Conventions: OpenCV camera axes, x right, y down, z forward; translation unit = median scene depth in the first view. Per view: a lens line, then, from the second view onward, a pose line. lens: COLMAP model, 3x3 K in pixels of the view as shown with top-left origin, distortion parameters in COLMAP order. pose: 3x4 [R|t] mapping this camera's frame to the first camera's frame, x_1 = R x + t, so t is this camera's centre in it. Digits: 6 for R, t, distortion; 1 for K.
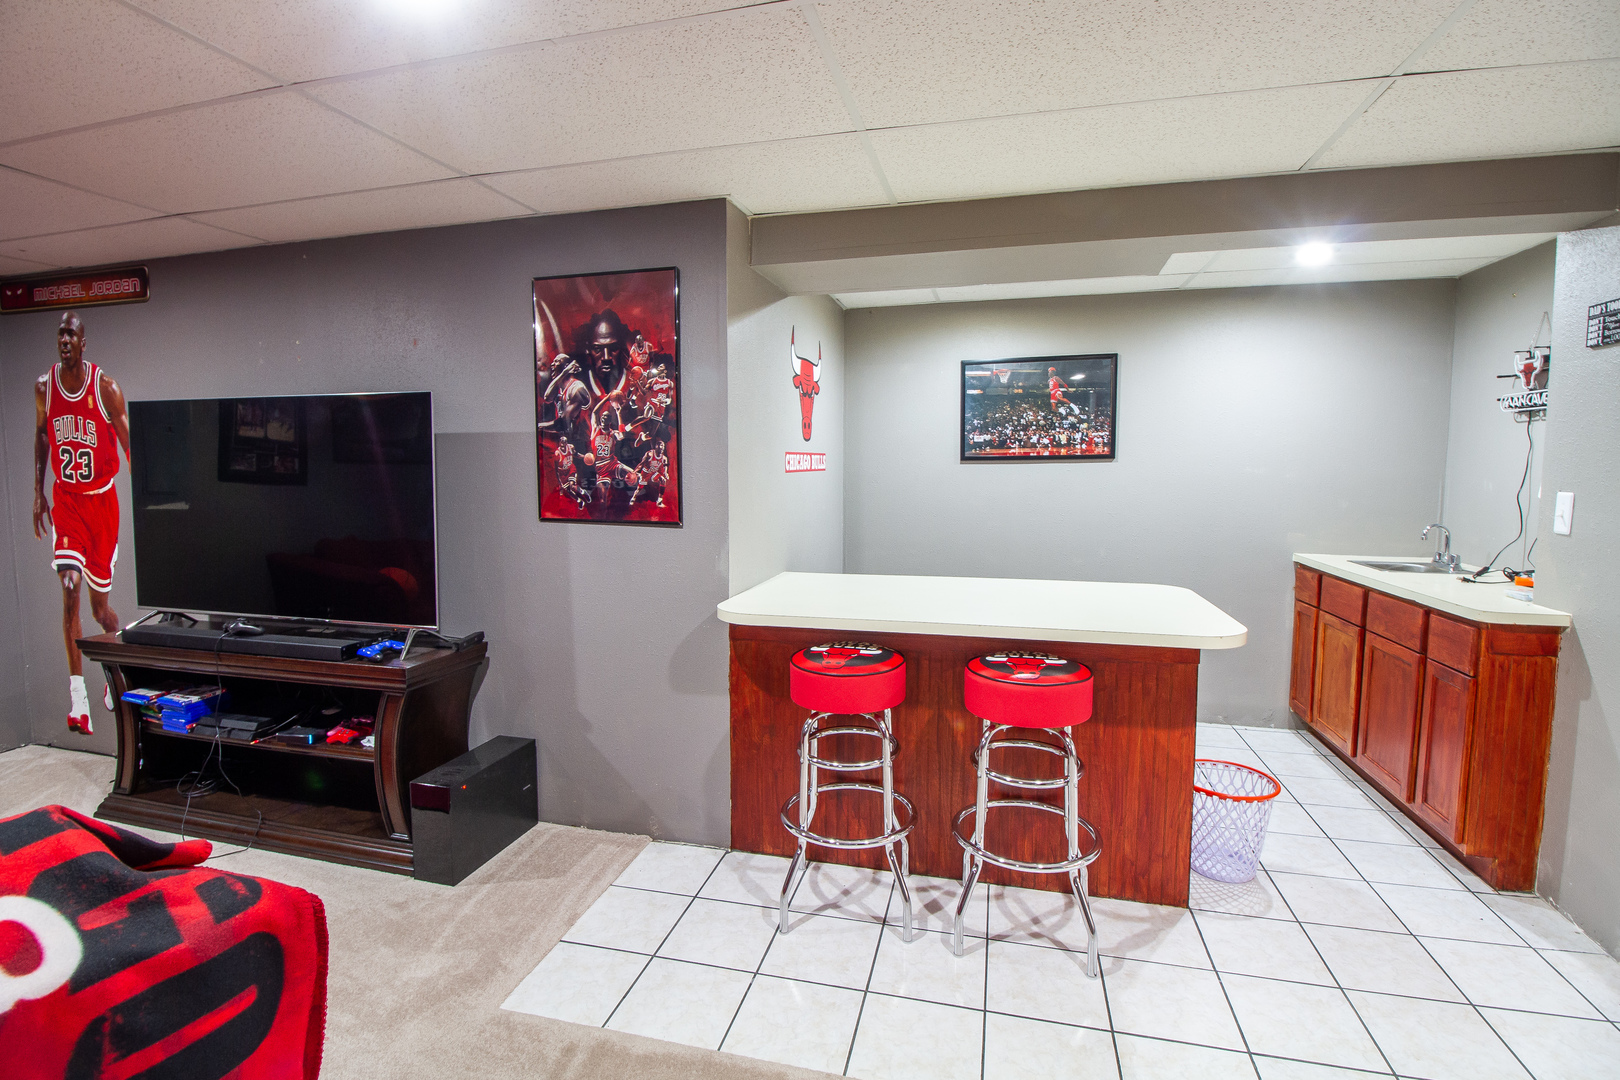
lens RADIAL K [[774.7, 0, 816.5], [0, 774.7, 520.9], [0, 0, 1]] dist [-0.002597, -0.009039]
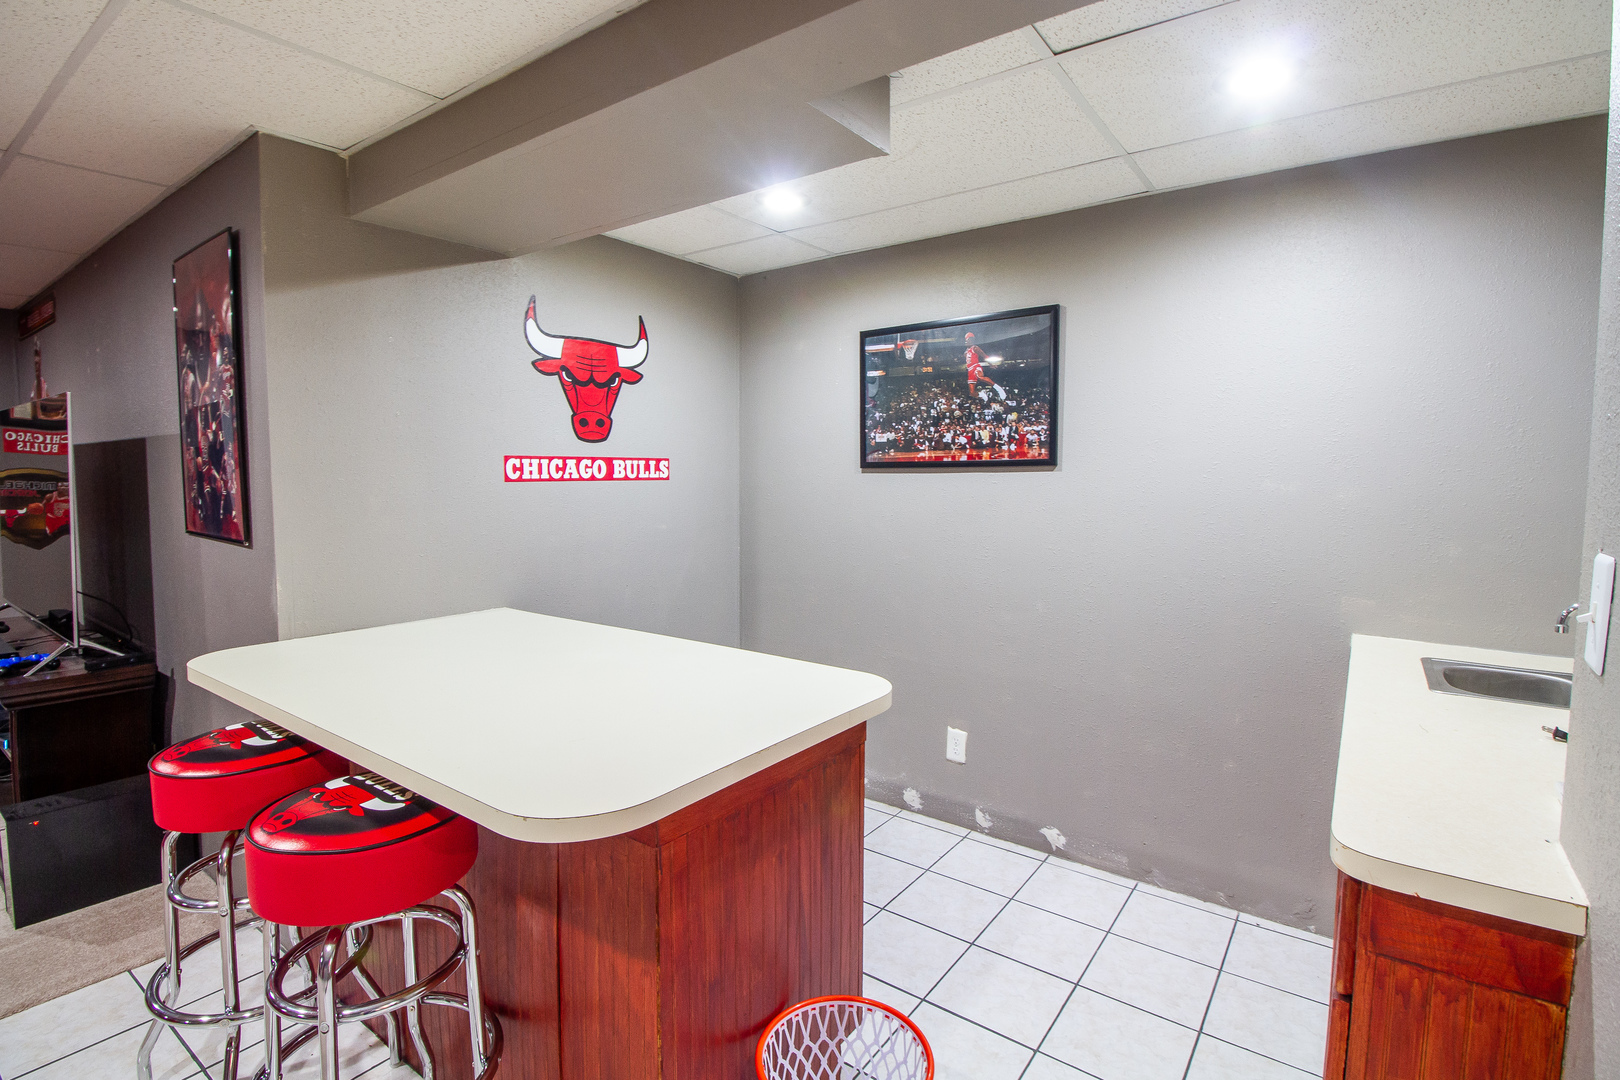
lens RADIAL K [[774.7, 0, 872.1], [0, 774.7, 525.9], [0, 0, 1]] dist [-0.002597, -0.009039]
pose [[0.923939, 0.031891, -0.381209, 0.487962], [-0.034073, 0.999419, 0.001027, -0.024467], [0.381020, 0.012040, 0.924488, 0.331428]]
